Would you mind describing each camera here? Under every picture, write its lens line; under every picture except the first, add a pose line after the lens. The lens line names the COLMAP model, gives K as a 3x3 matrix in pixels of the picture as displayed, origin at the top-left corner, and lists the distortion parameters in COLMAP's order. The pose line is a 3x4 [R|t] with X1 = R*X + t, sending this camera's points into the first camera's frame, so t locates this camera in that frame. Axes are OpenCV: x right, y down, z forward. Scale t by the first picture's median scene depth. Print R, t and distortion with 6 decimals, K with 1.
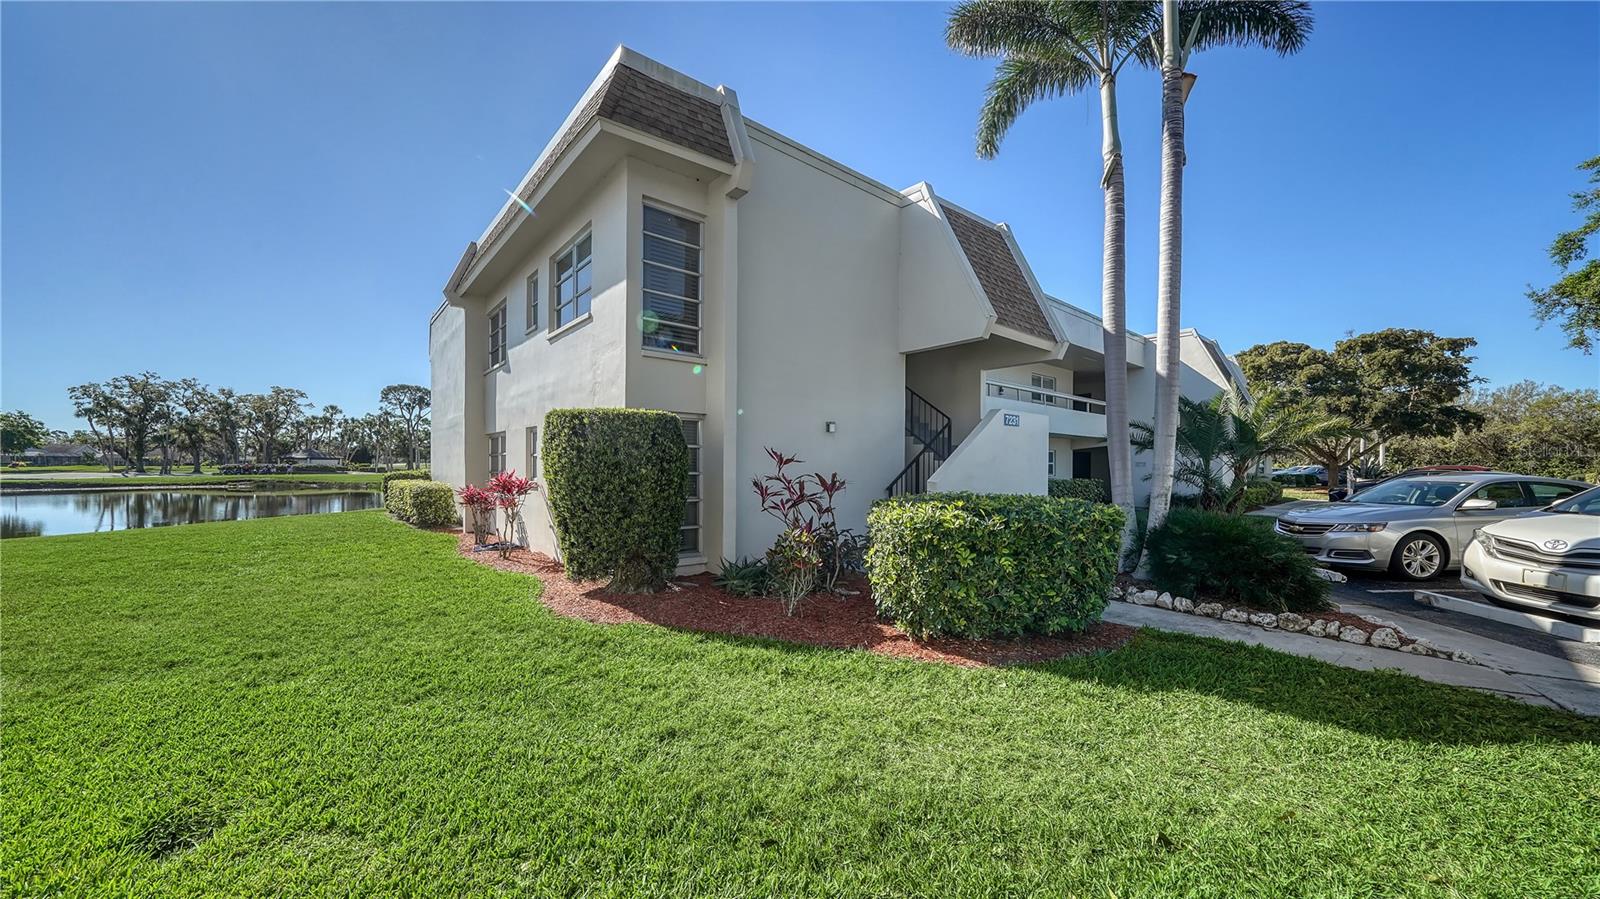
lens RADIAL K [[559.6, 0, 792.5], [0, 559.6, 470.6], [0, 0, 1]] dist [-0.000745, -0.006924]
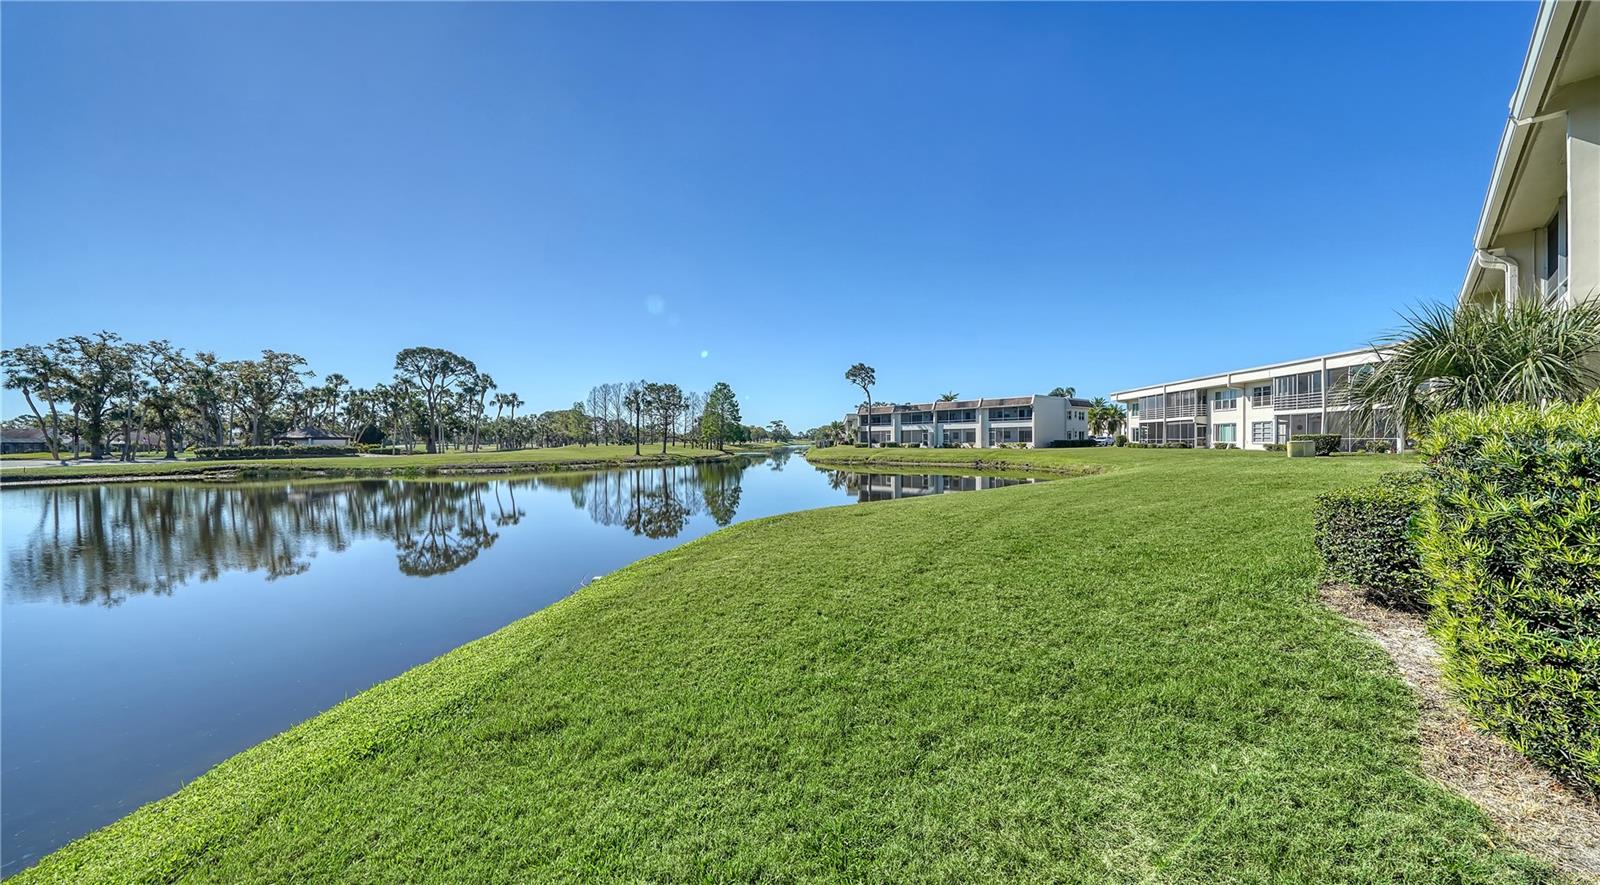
lens RADIAL K [[565.0, 0, 806.2], [0, 565.0, 441.5], [0, 0, 1]] dist [-0.022288, 0.000218]
pose [[0.999597, -0.016509, 0.023096, -0.172719], [0.016711, 0.999824, -0.008575, 0.001375], [-0.022950, 0.008958, 0.999696, 0.184899]]
